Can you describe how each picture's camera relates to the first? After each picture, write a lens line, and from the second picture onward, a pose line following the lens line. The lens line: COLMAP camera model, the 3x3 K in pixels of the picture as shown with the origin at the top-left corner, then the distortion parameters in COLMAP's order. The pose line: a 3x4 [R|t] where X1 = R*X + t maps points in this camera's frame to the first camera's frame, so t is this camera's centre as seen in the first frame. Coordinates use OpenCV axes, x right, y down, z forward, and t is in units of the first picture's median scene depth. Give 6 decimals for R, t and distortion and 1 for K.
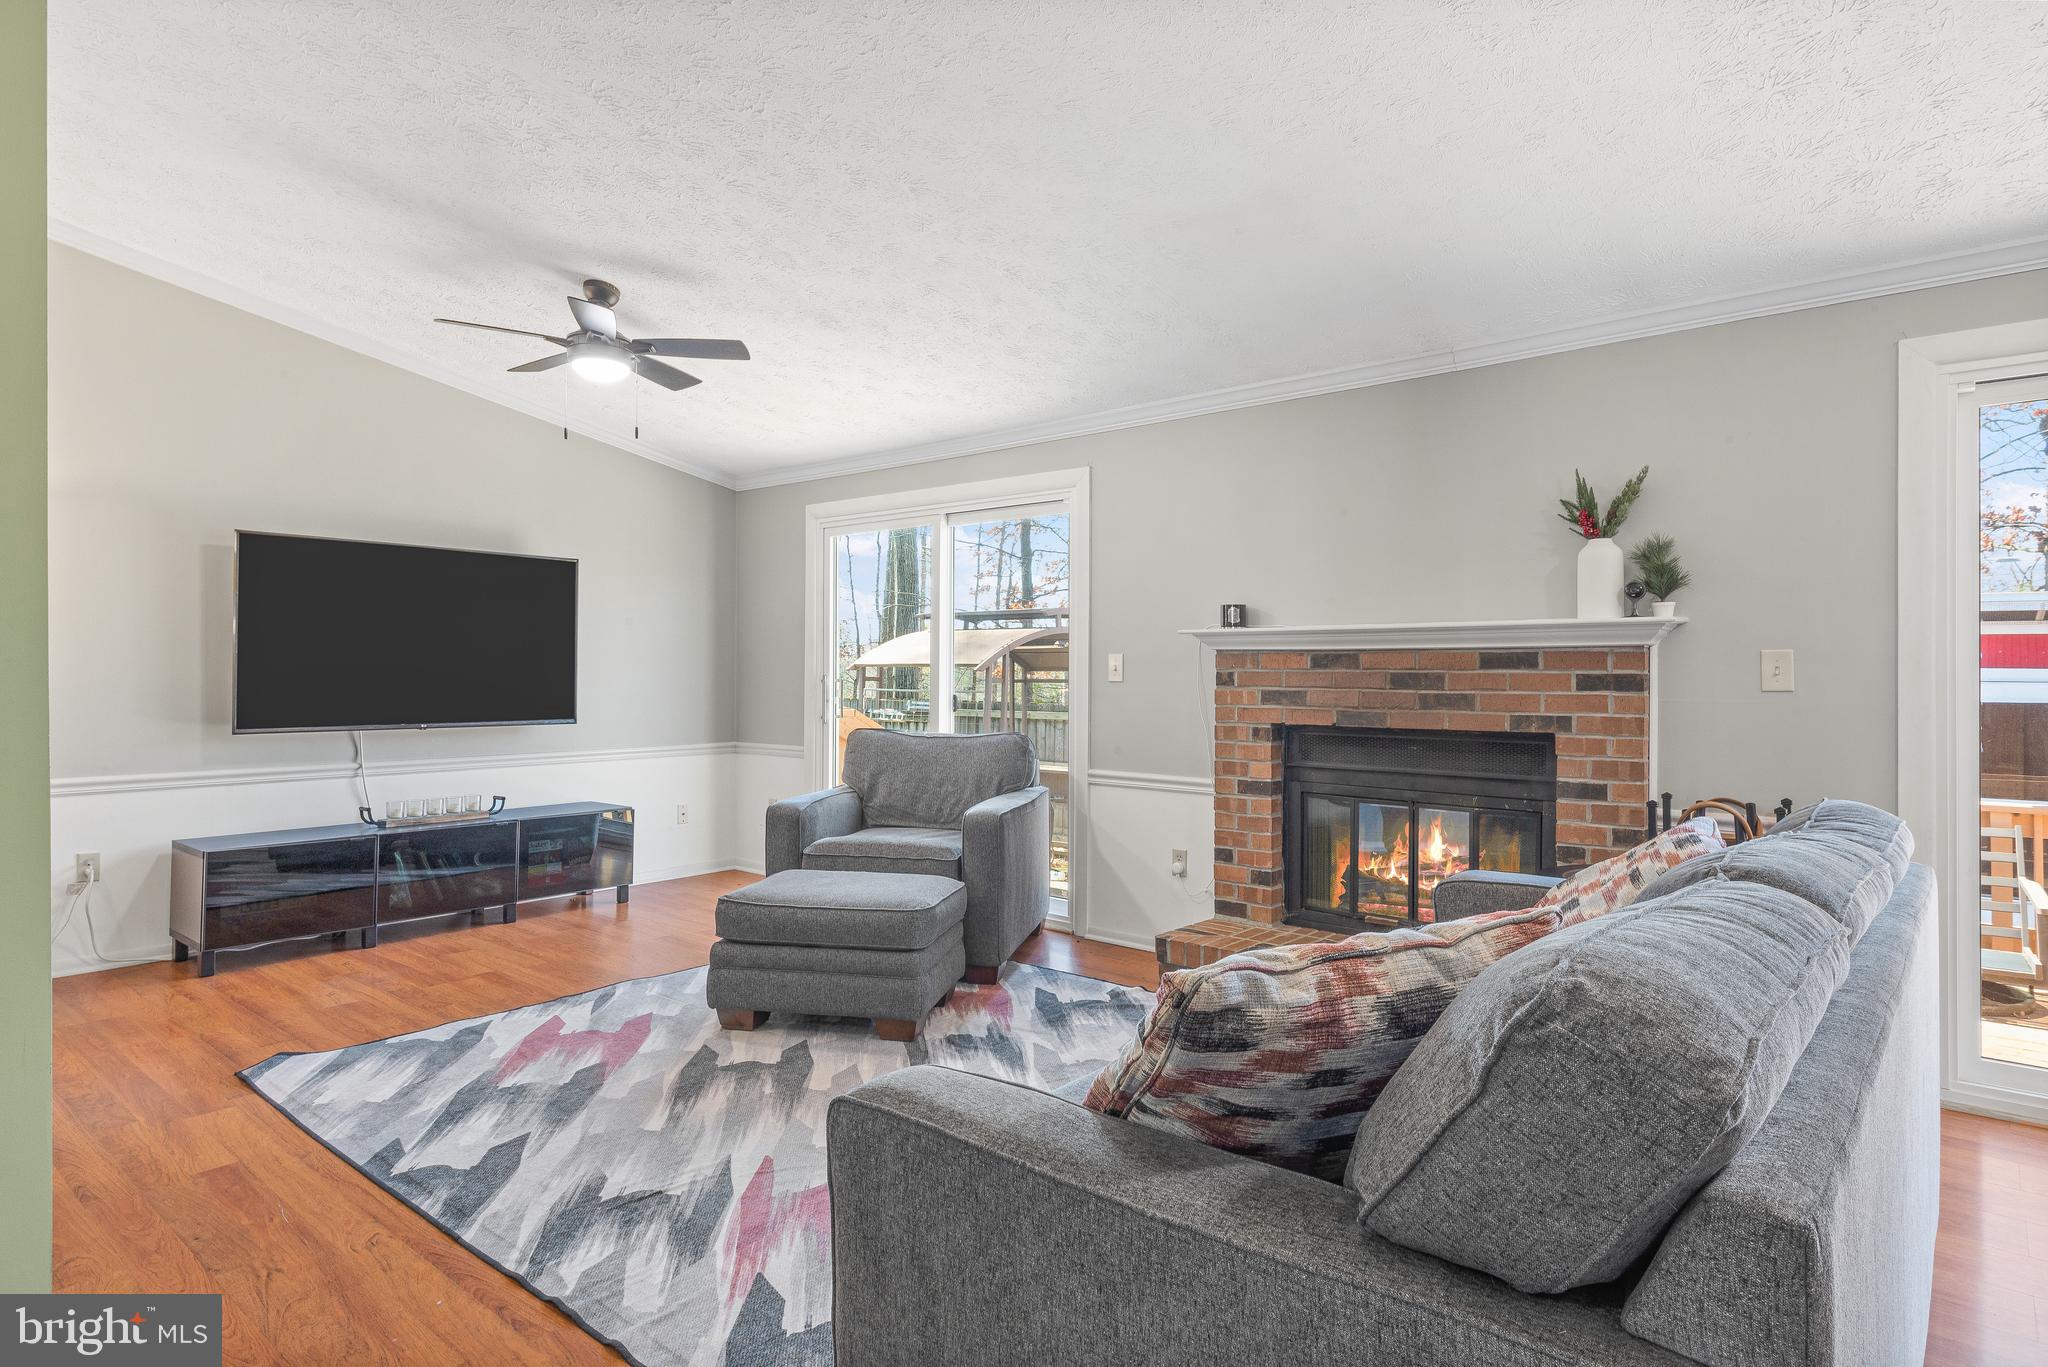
lens RADIAL K [[1096.3, 0, 1027.0], [0, 1096.3, 684.1], [0, 0, 1]] dist [0.028966, -0.002777]
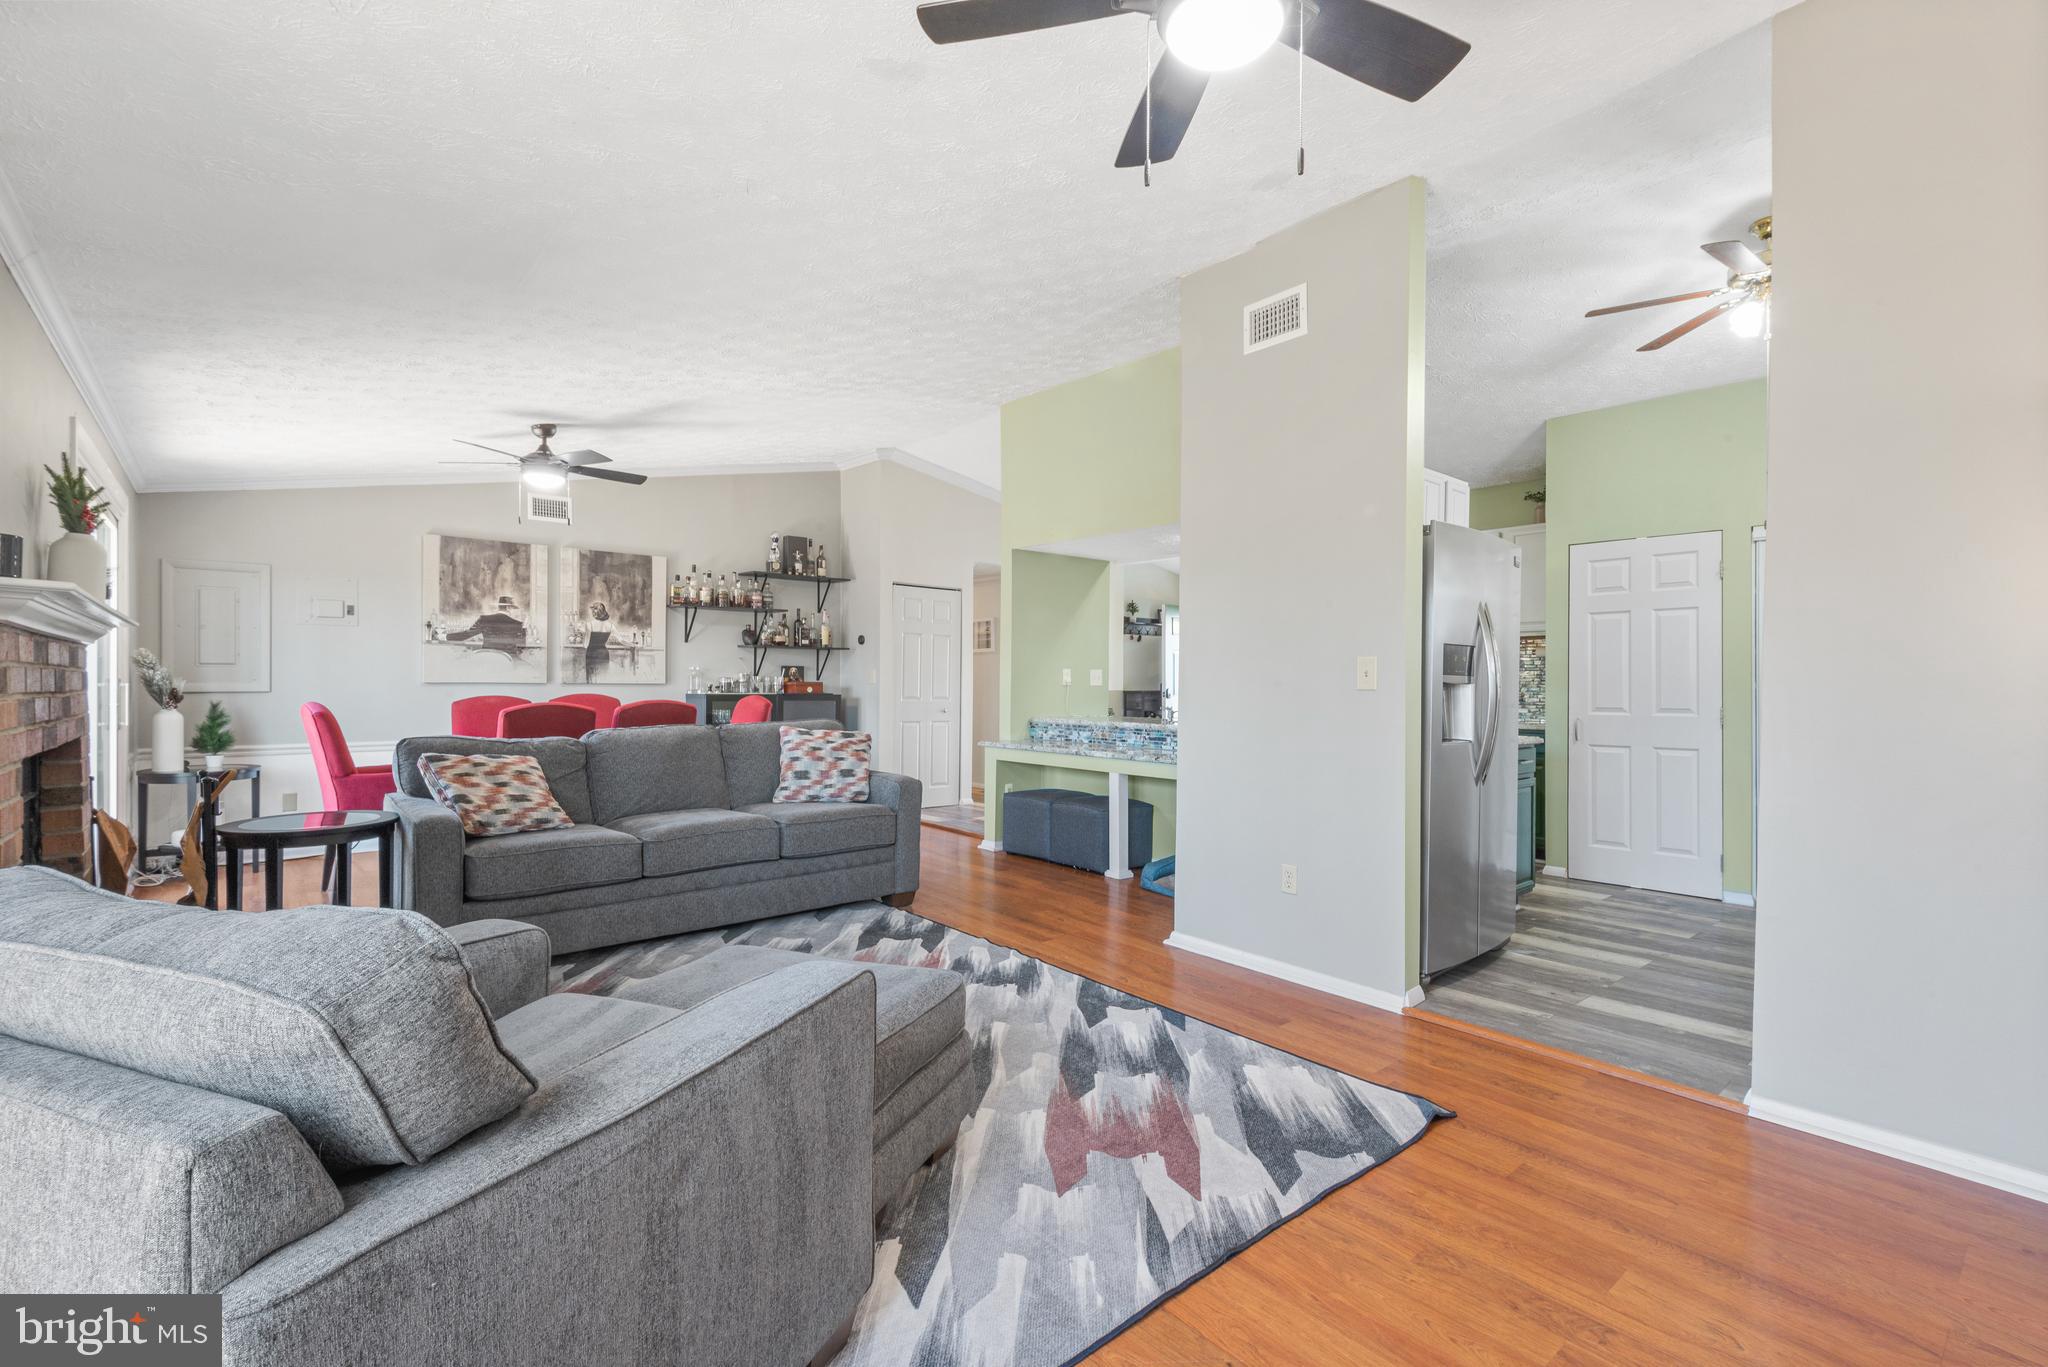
lens RADIAL K [[915.4, 0, 1027.5], [0, 915.4, 688.2], [0, 0, 1]] dist [0.020358, -0.009536]
pose [[-0.985558, -0.010540, 0.169011, -0.391191], [-0.007437, 0.999792, 0.018983, -0.015113], [-0.169176, 0.017451, -0.985431, 1.465304]]
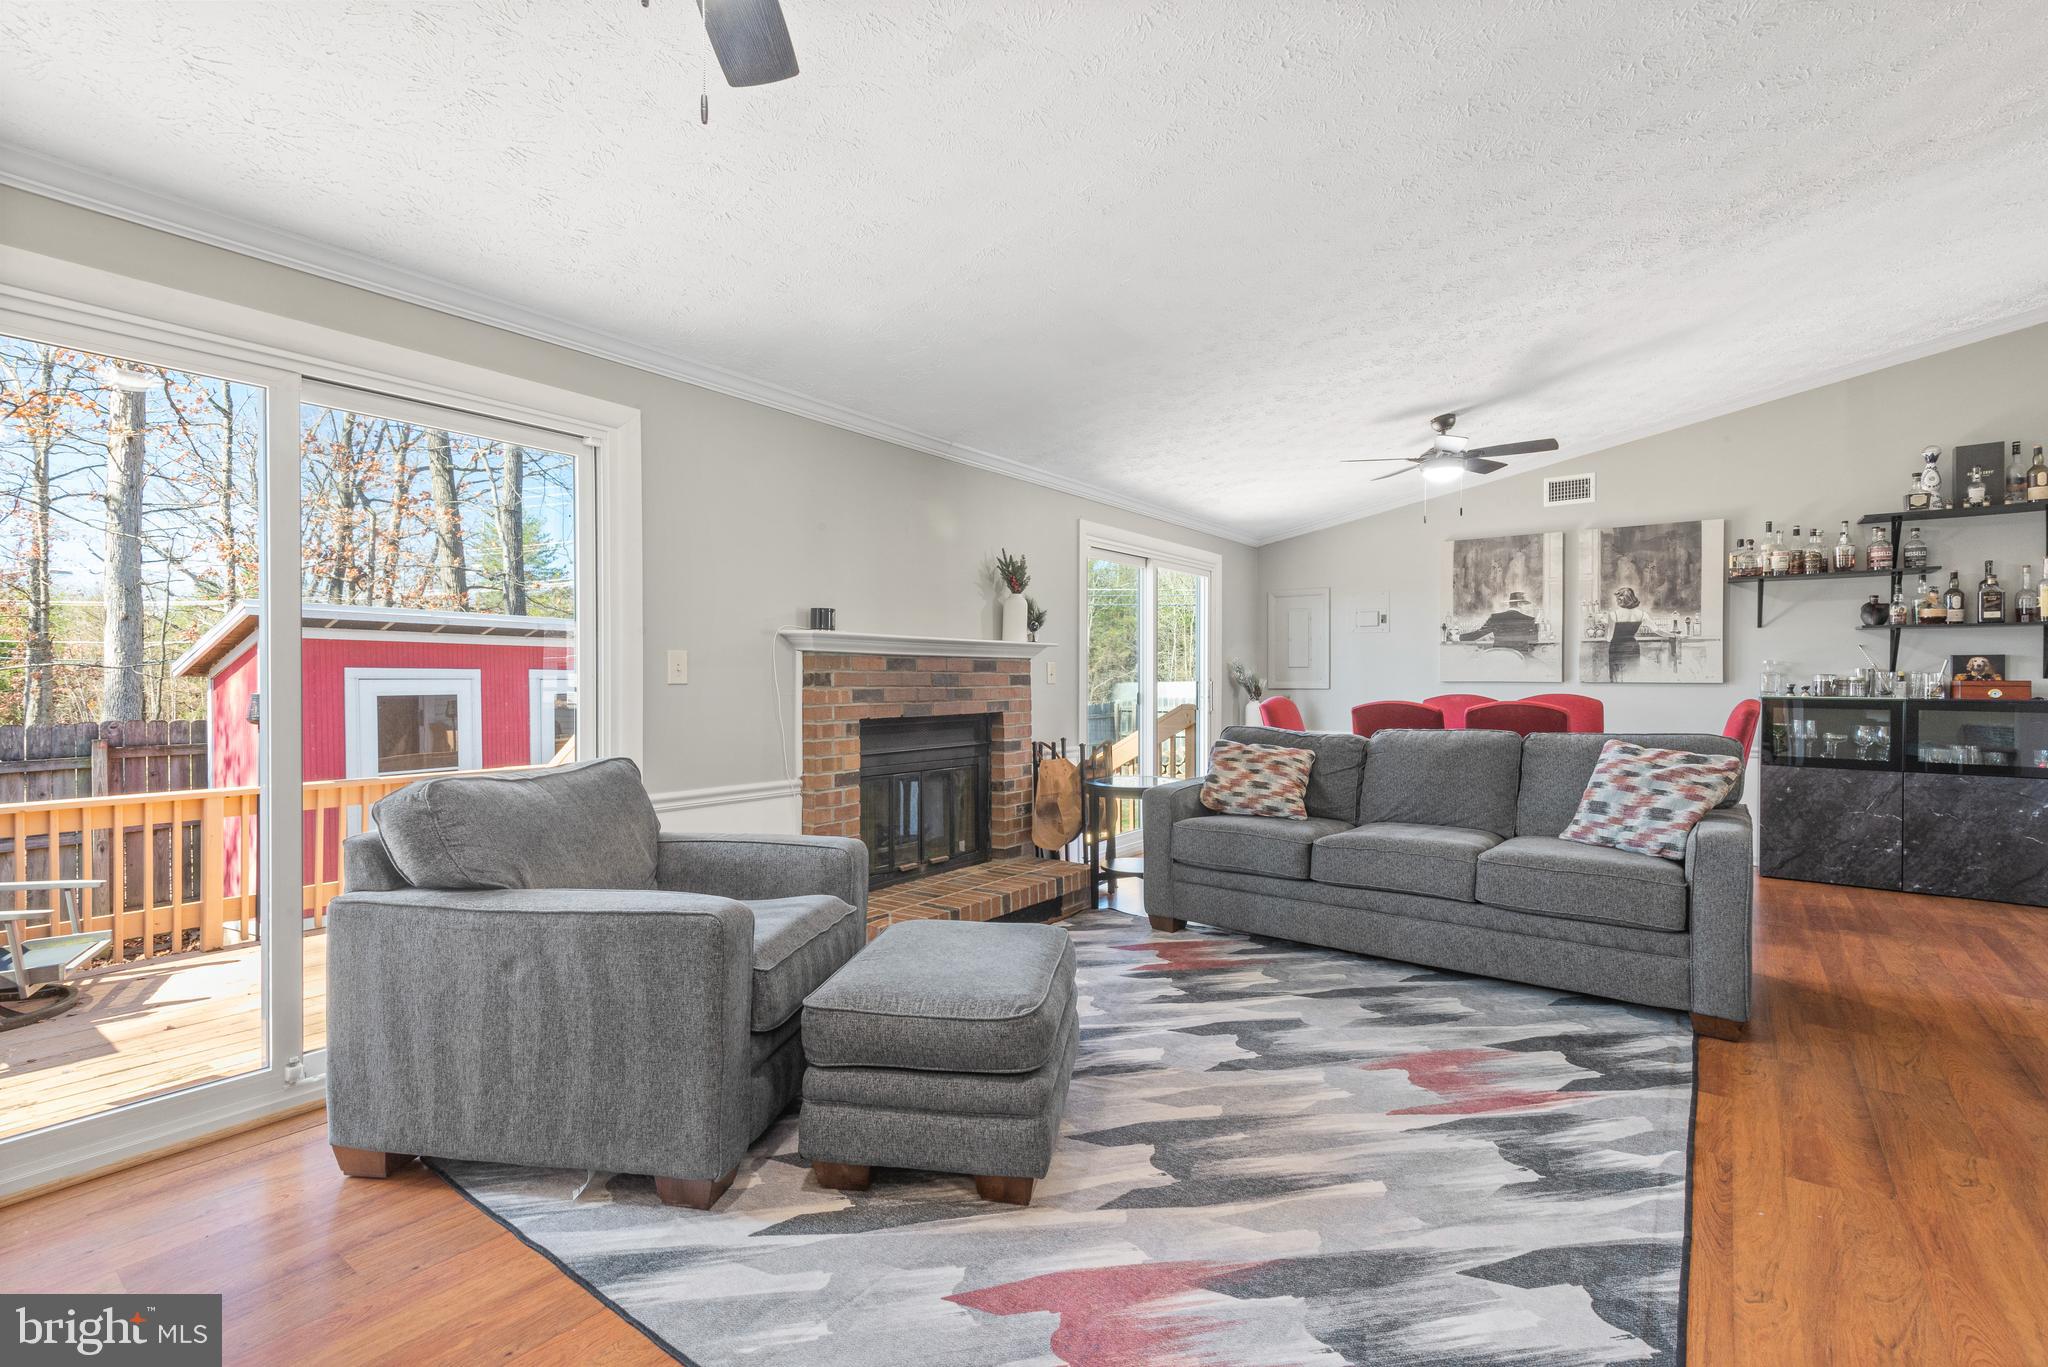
lens RADIAL K [[915.4, 0, 1001.6], [0, 915.4, 682.2], [0, 0, 1]] dist [0.020358, -0.009536]
pose [[-0.031594, -0.010013, 0.999451, -0.754766], [0.009293, 0.999904, 0.010311, -0.010461], [-0.999458, 0.009614, -0.031497, 0.936661]]
